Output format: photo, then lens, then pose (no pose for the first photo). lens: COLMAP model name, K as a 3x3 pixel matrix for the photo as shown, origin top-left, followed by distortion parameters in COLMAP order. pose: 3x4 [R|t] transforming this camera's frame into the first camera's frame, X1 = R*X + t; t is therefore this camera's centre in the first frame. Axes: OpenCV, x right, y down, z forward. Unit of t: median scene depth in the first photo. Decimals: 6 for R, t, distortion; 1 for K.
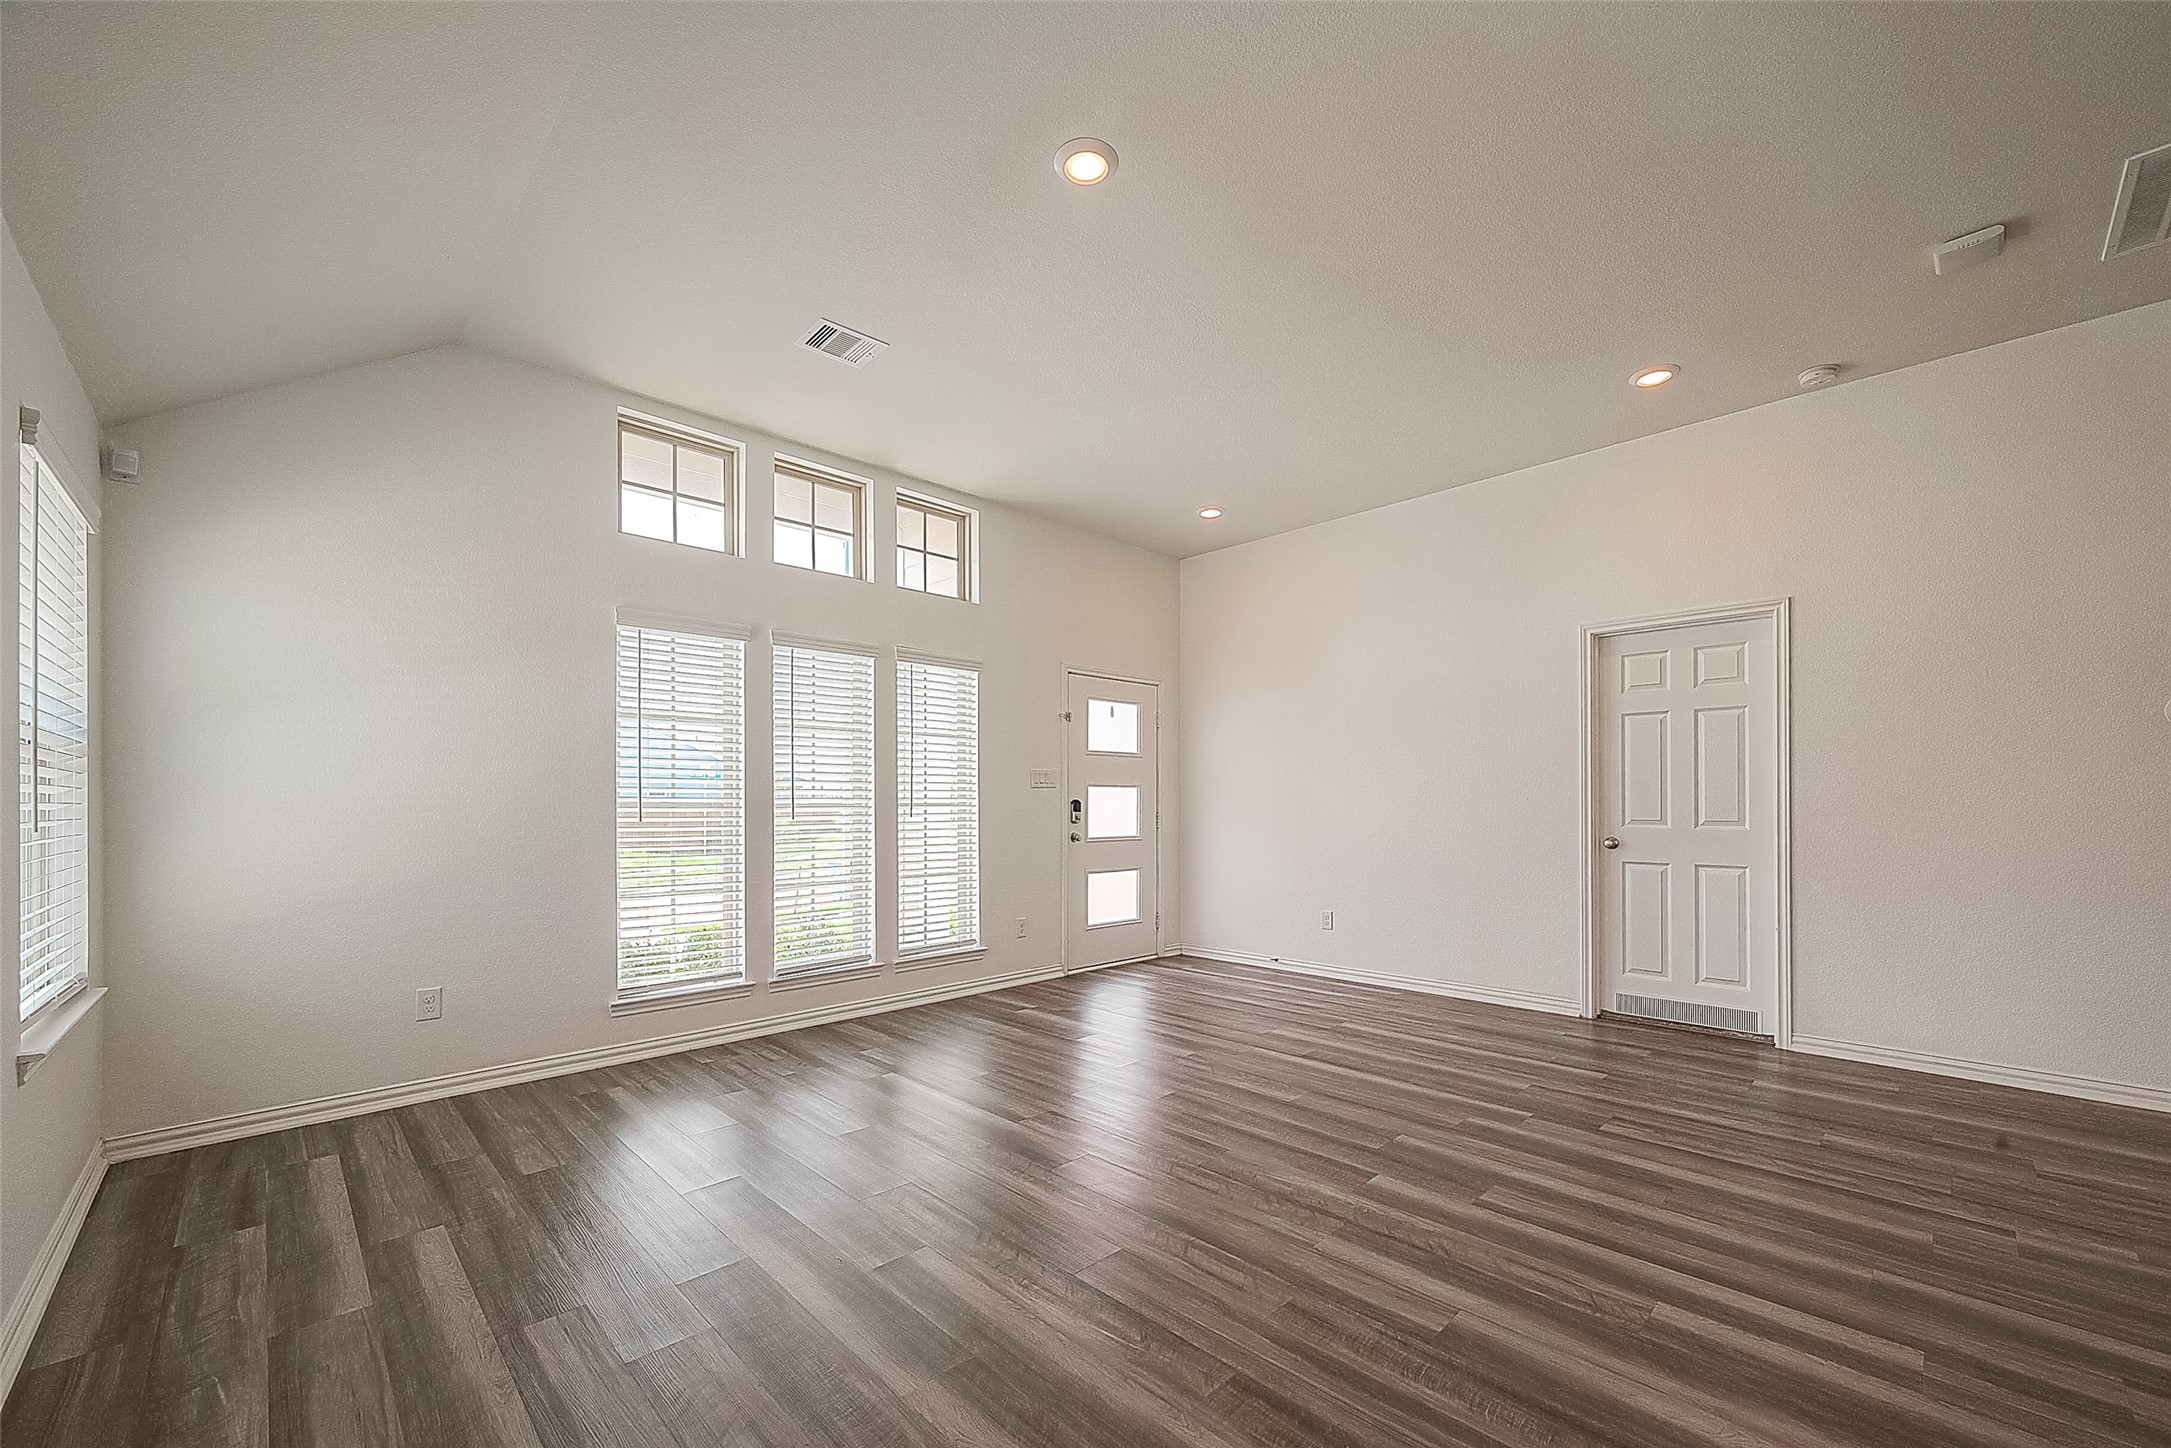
lens RADIAL K [[854.3, 0, 1089.5], [0, 854.3, 791.9], [0, 0, 1]] dist [-0.007435, 0.001337]
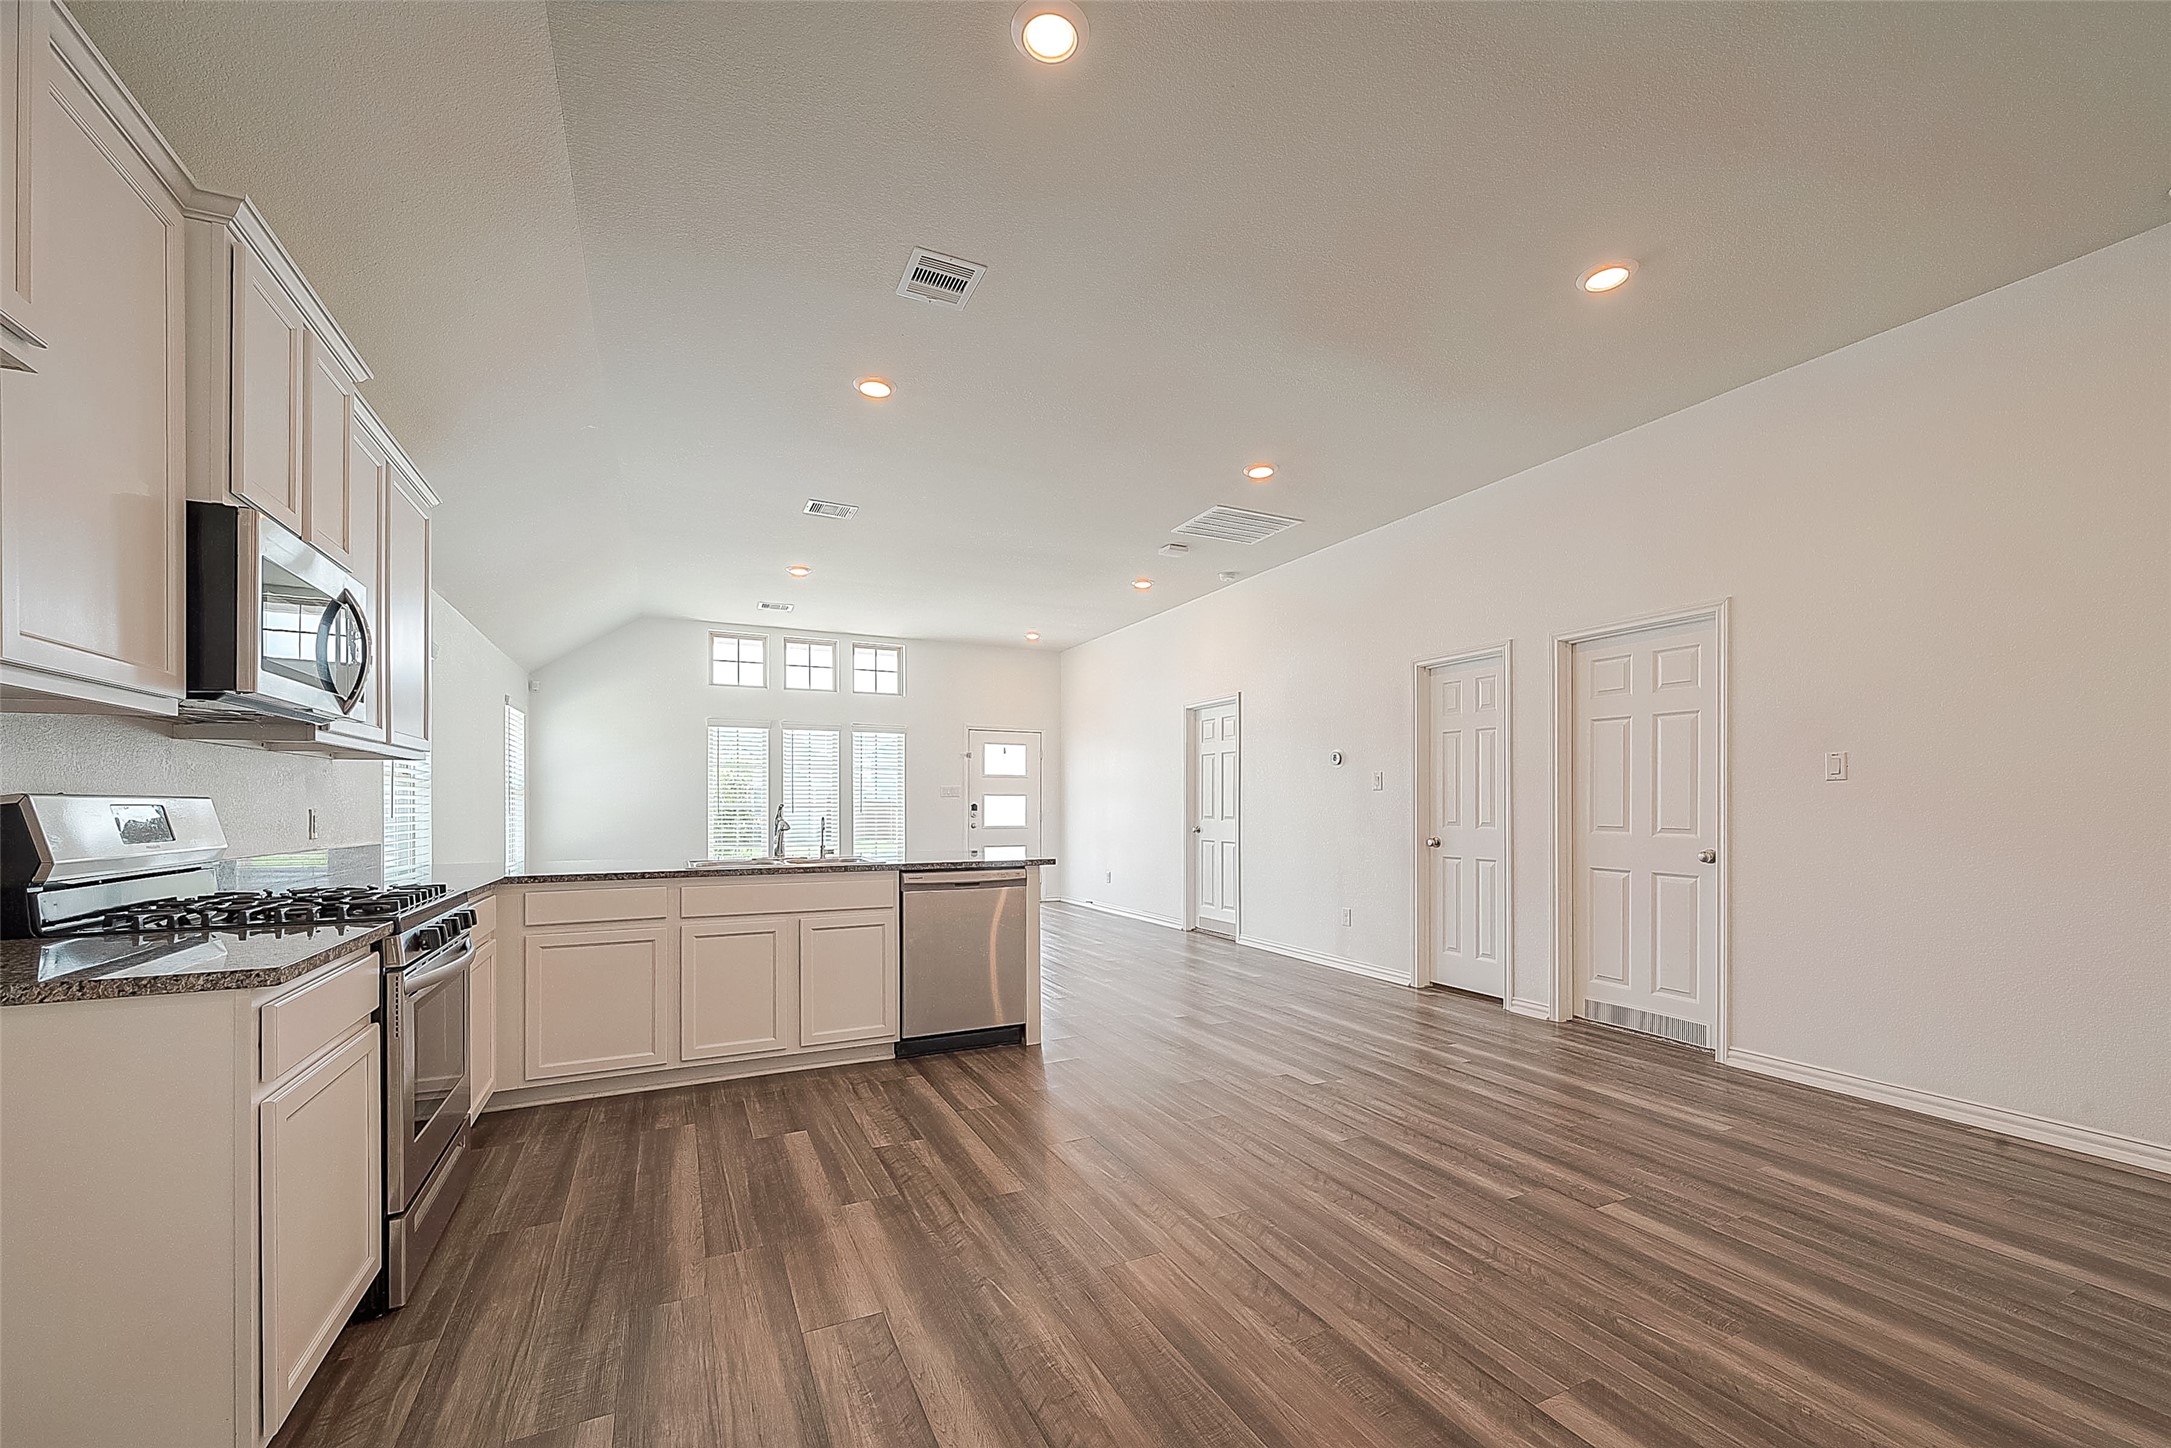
lens RADIAL K [[854.3, 0, 1094.1], [0, 854.3, 797.0], [0, 0, 1]] dist [-0.007435, 0.001337]
pose [[0.952608, -0.001910, -0.304195, 0.919037], [0.003164, 0.999988, 0.003629, -0.012281], [0.304184, -0.004419, 0.952603, -0.699673]]
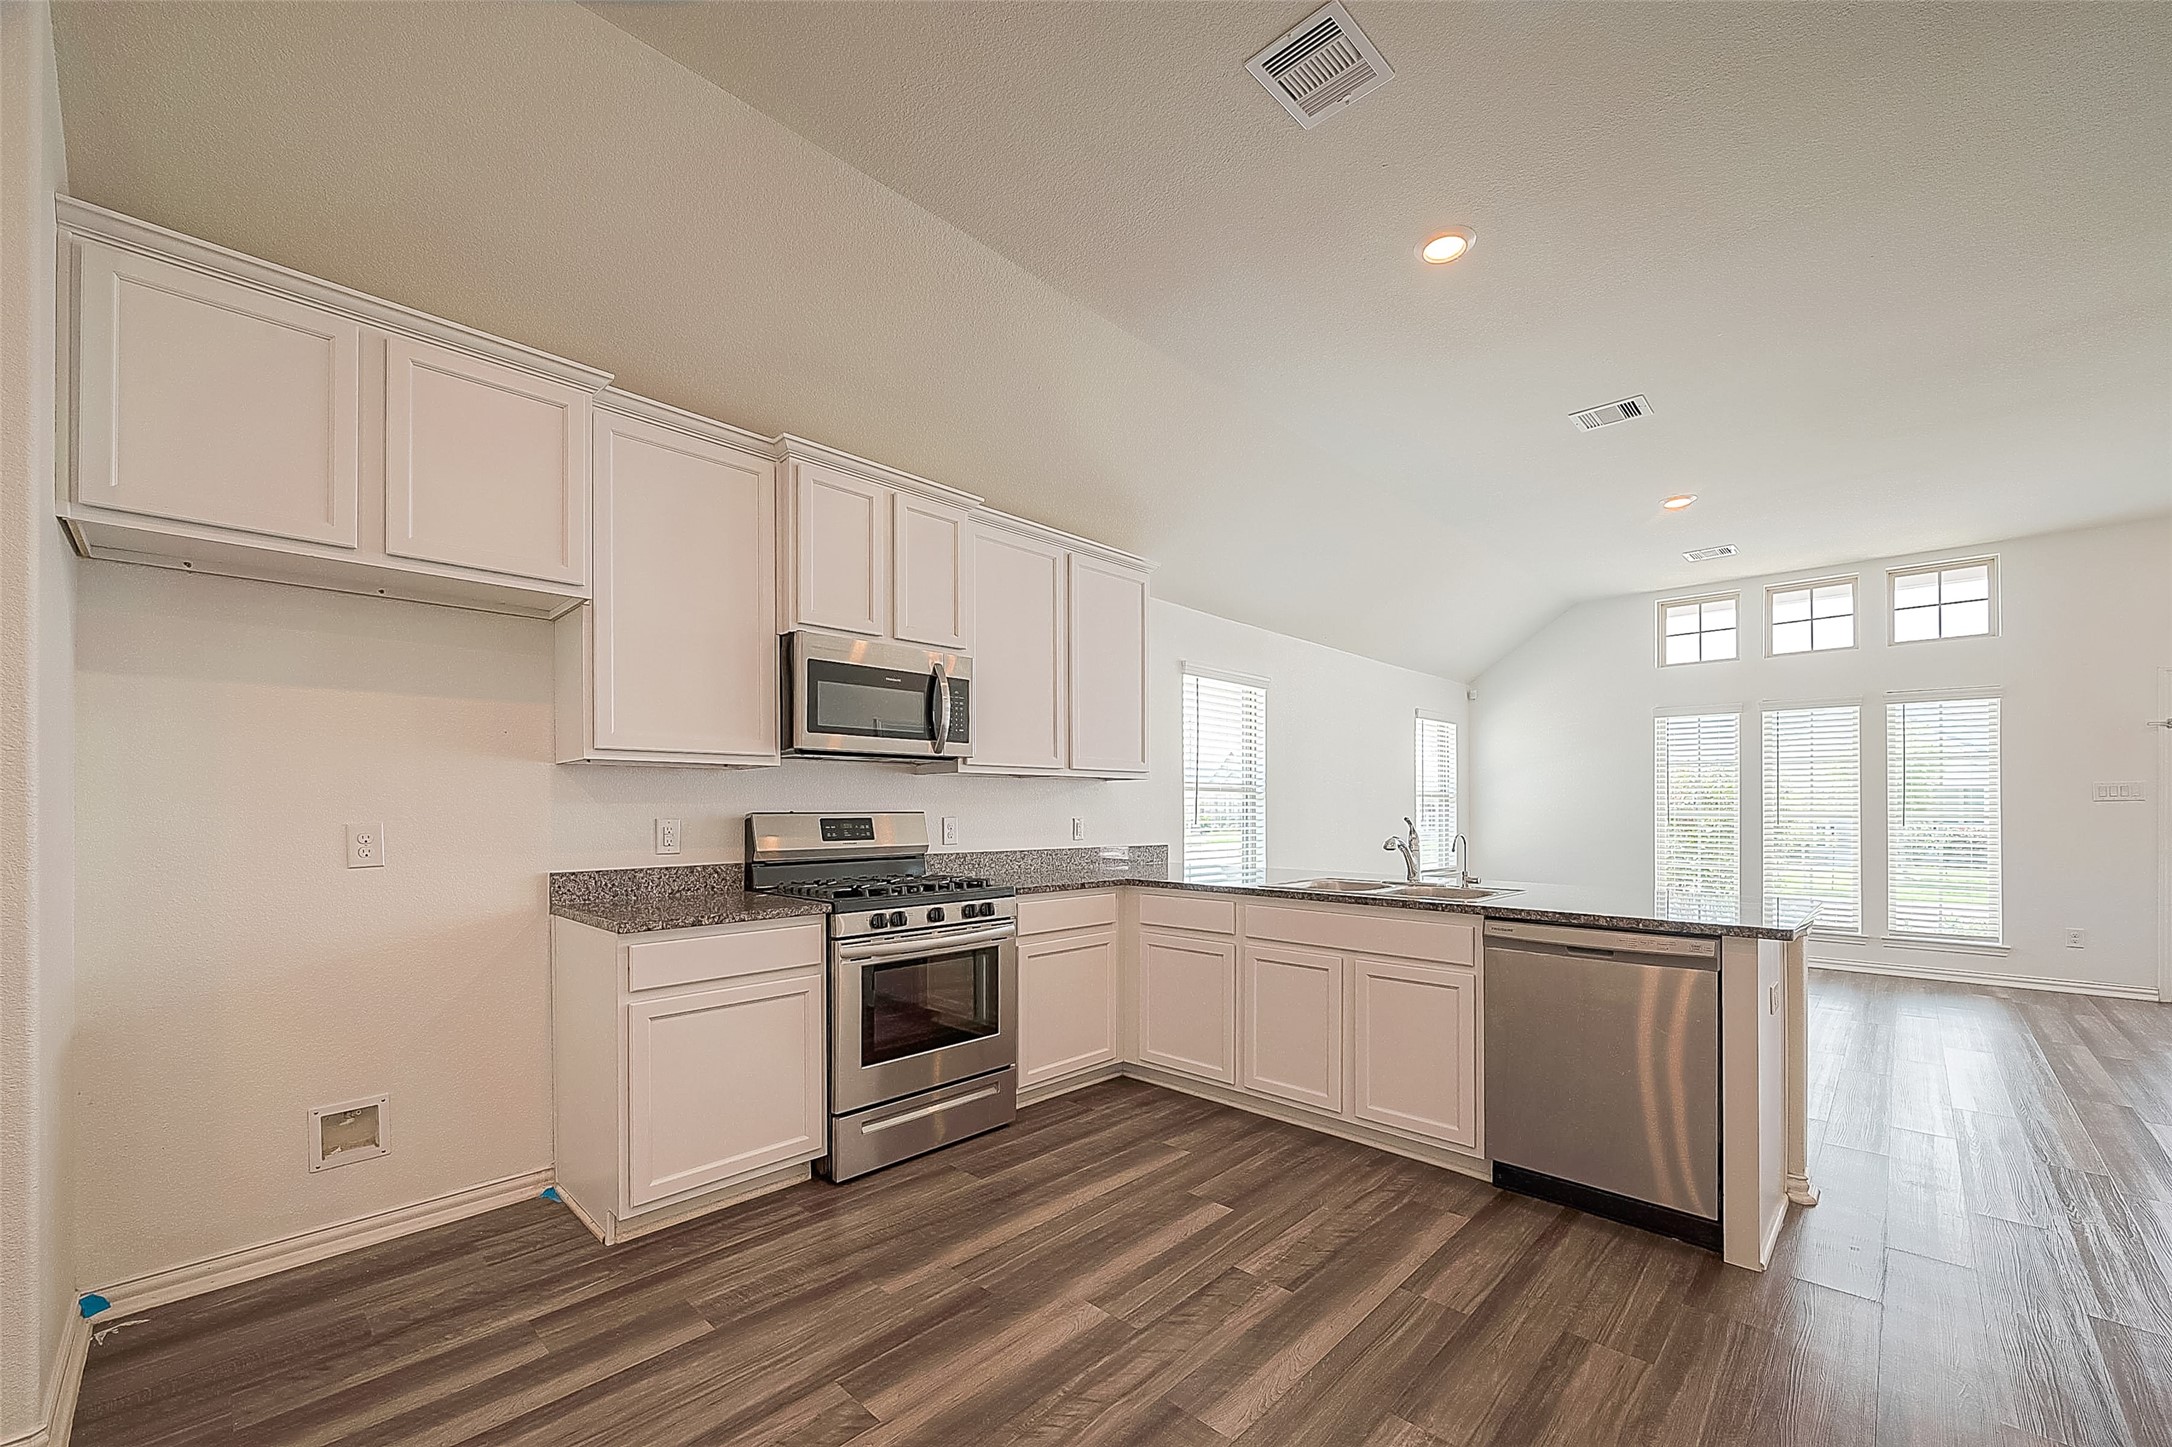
lens RADIAL K [[854.7, 0, 1093.0], [0, 854.7, 803.1], [0, 0, 1]] dist [-0.007435, 0.001337]
pose [[0.039728, -0.000530, -0.999210, 1.053435], [0.010593, 0.999944, -0.000109, -0.017717], [0.999154, -0.010581, 0.039732, -0.259413]]
